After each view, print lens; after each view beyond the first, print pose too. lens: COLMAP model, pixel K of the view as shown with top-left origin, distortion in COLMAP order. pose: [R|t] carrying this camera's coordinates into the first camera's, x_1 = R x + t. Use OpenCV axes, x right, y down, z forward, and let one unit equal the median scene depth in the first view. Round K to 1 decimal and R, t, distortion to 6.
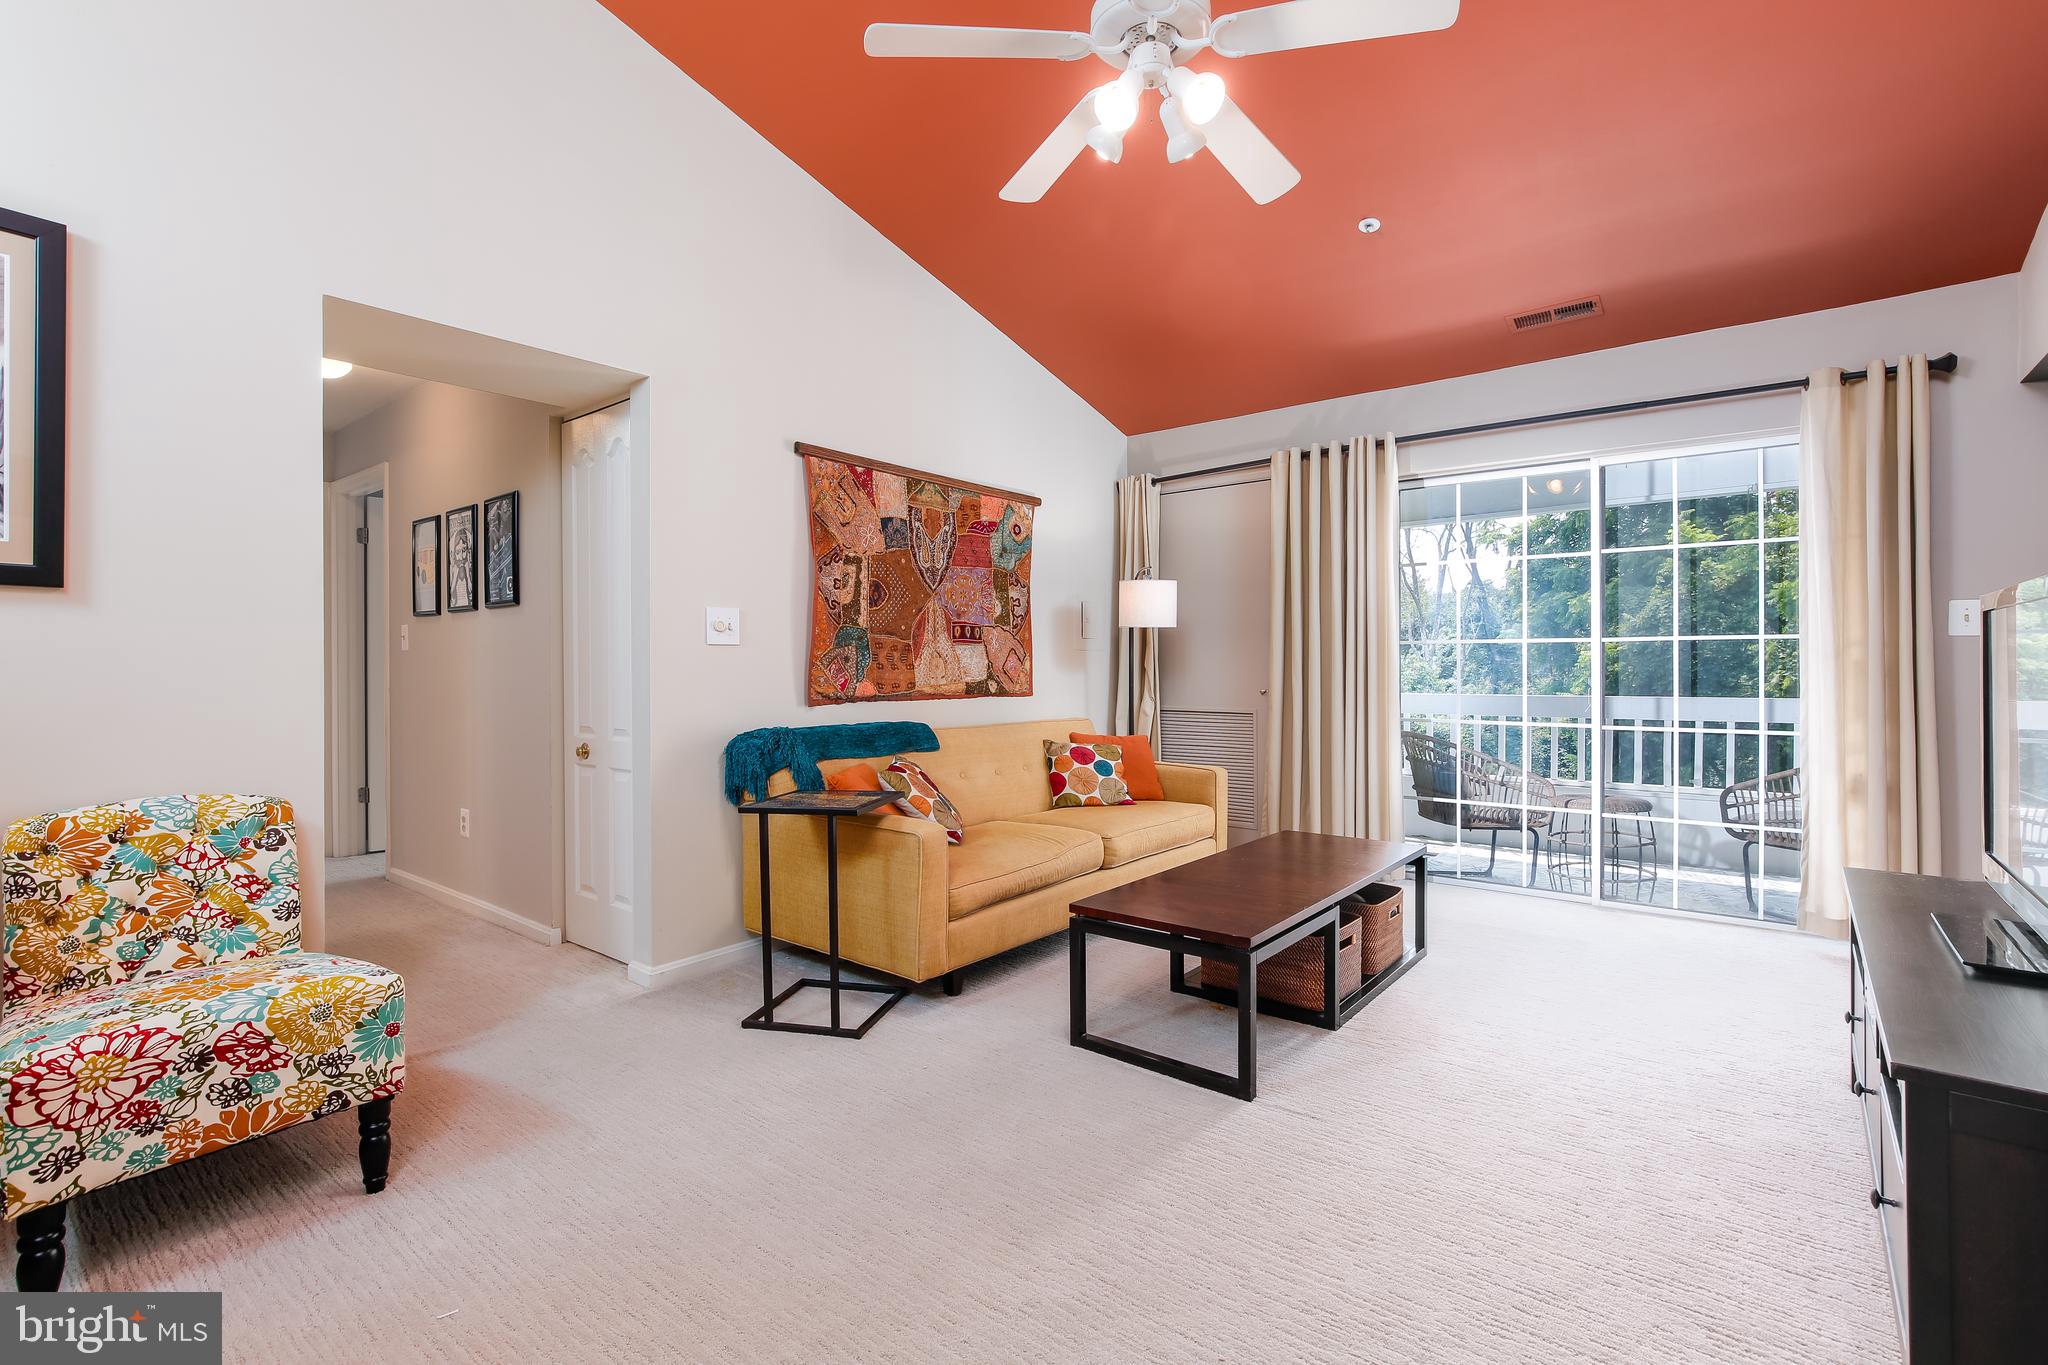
lens RADIAL K [[931.2, 0, 1040.0], [0, 931.2, 664.6], [0, 0, 1]] dist [-0.013904, 0.000770]
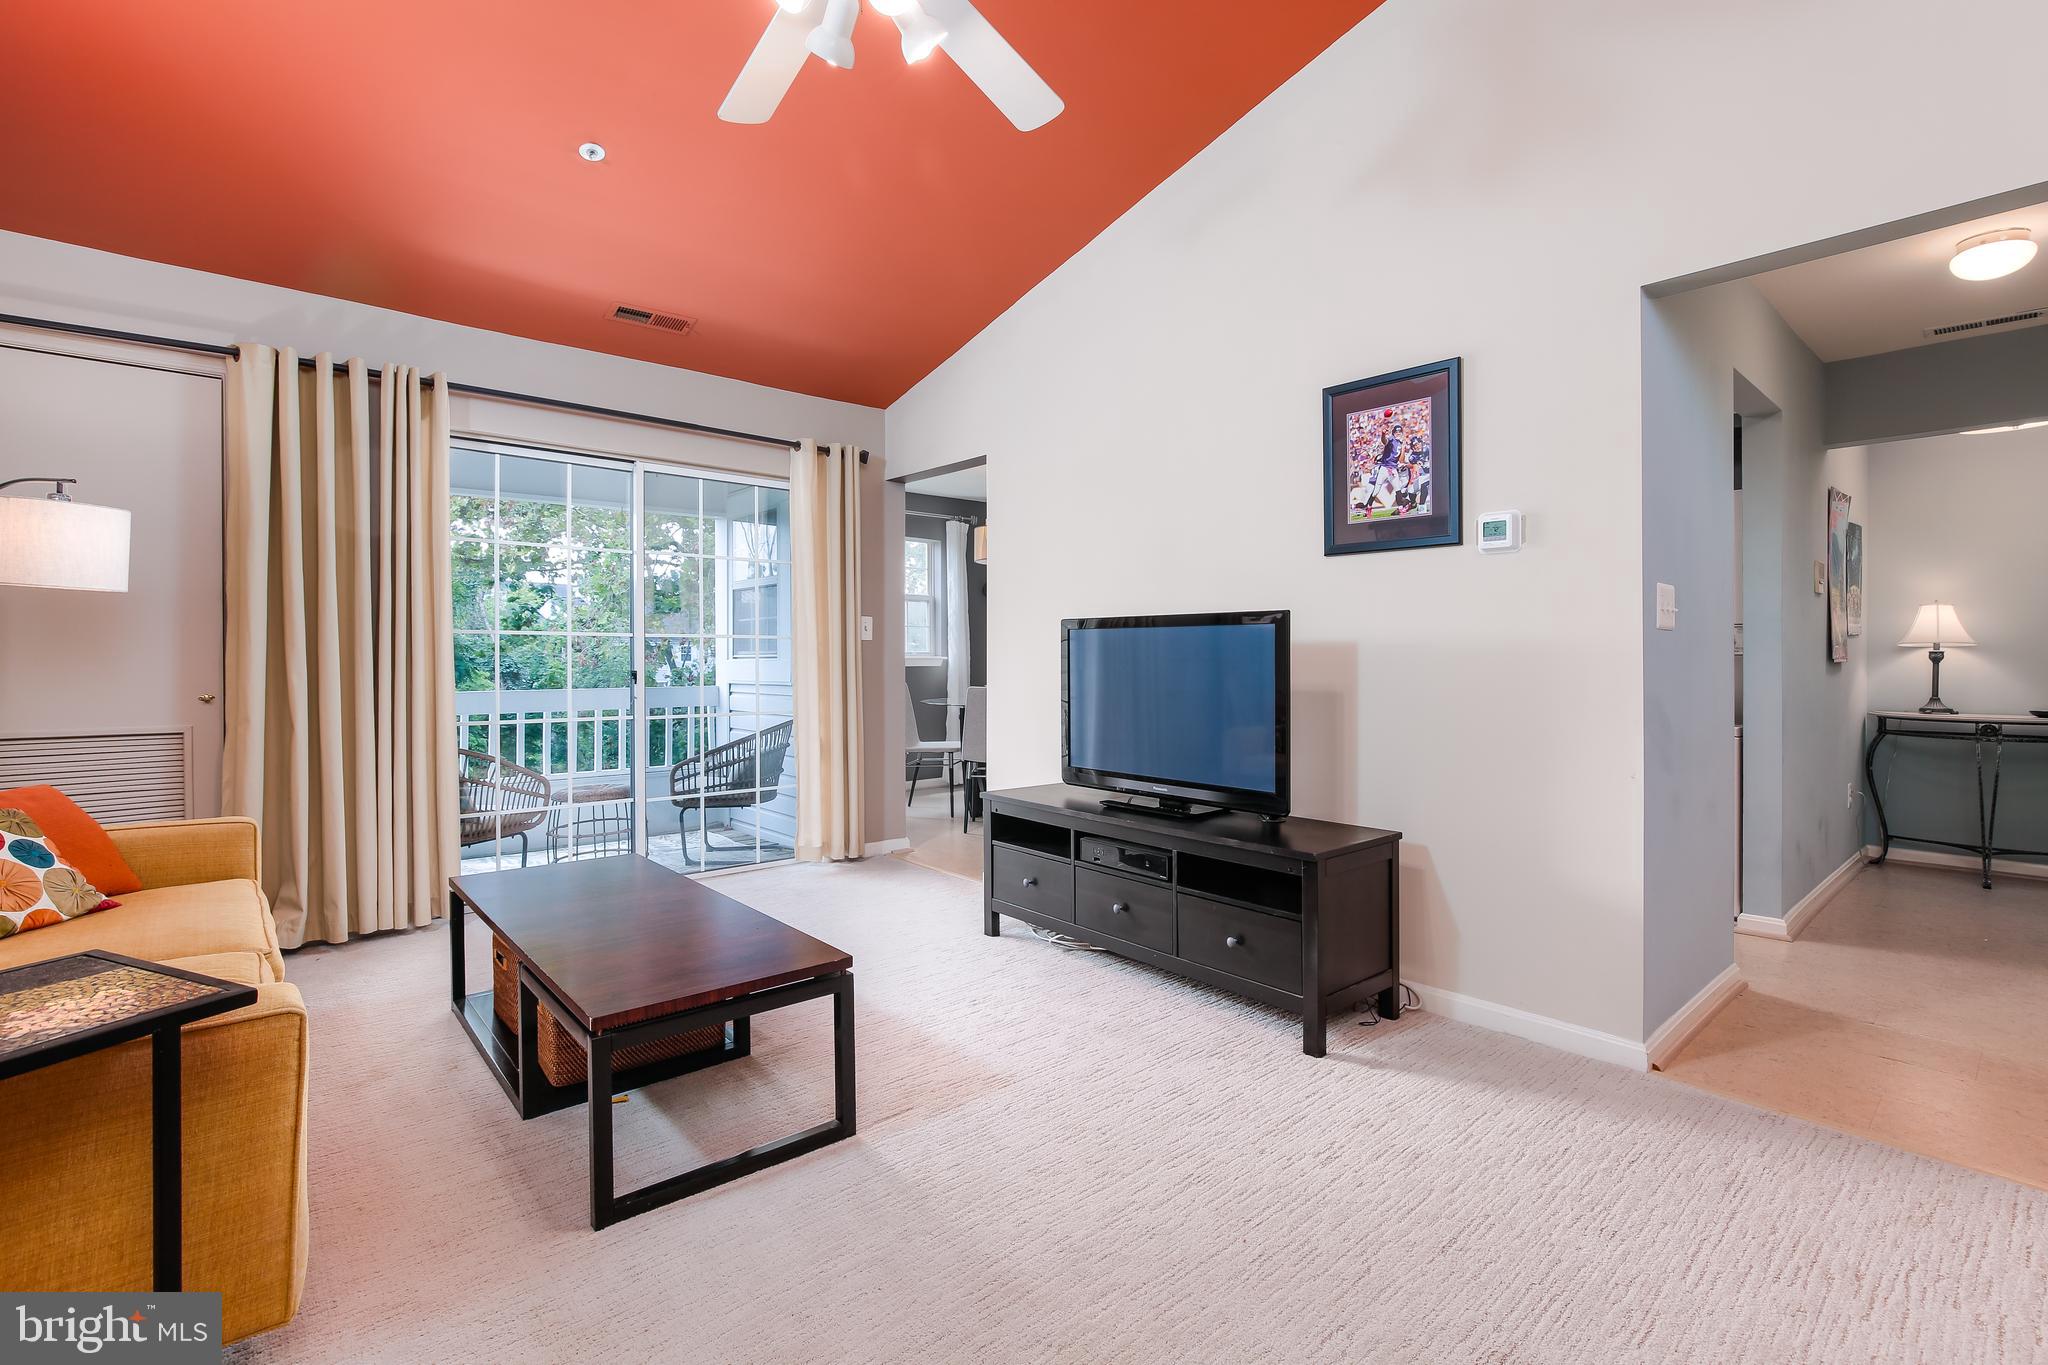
lens RADIAL K [[931.2, 0, 1040.0], [0, 931.2, 664.6], [0, 0, 1]] dist [-0.013904, 0.000770]
pose [[0.174991, -0.003545, 0.984564, -0.375683], [-0.002005, 0.999990, 0.003956, 0.001060], [-0.984568, -0.002667, 0.174982, 0.384469]]
